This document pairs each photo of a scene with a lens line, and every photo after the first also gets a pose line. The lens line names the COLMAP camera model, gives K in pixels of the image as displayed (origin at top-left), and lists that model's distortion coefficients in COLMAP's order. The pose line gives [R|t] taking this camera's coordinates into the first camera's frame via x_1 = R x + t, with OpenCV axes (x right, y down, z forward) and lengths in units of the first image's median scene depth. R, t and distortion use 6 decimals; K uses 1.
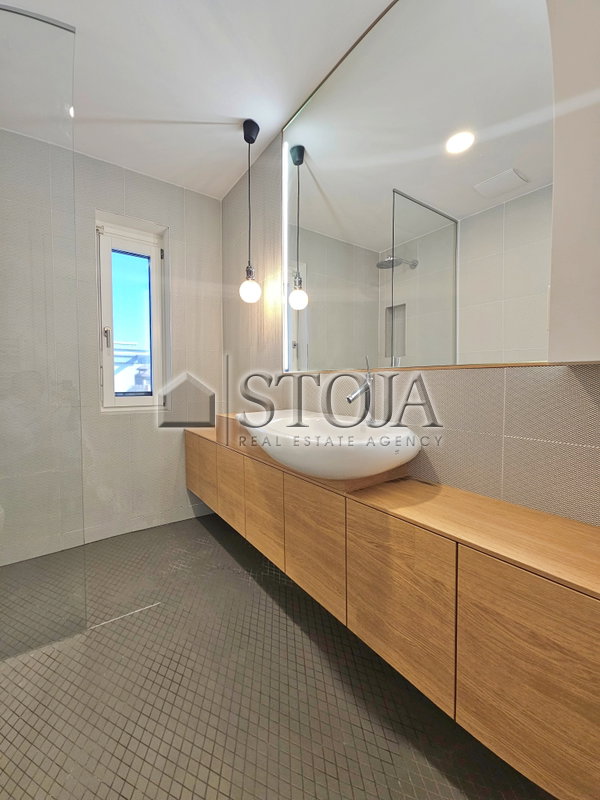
lens RADIAL K [[328.8, 0, 301.6], [0, 328.8, 393.8], [0, 0, 1]] dist [0.002207, -0.004765]
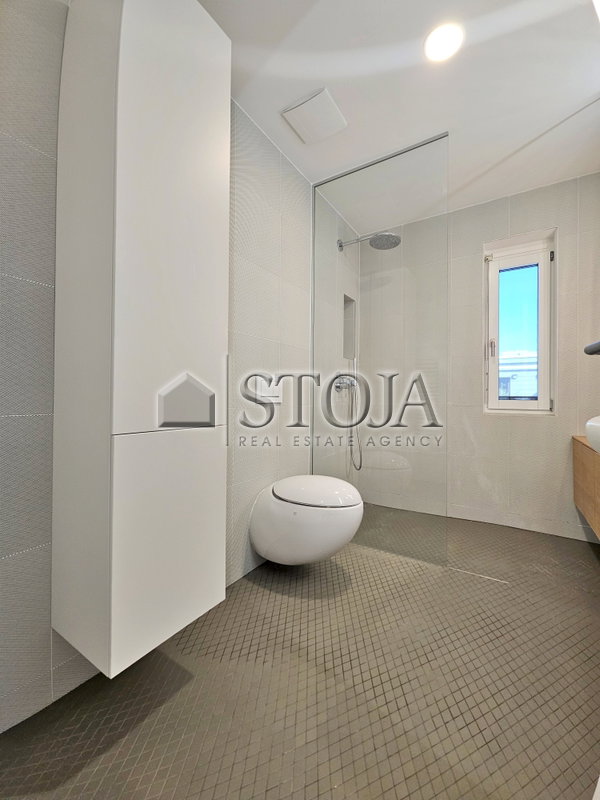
lens RADIAL K [[328.8, 0, 300.6], [0, 328.8, 399.8], [0, 0, 1]] dist [0.002207, -0.004765]
pose [[0.383390, 0.003783, -0.923579, 0.284214], [-0.047512, 0.998748, -0.015632, 0.079550], [0.922364, 0.049874, 0.383090, -0.069238]]
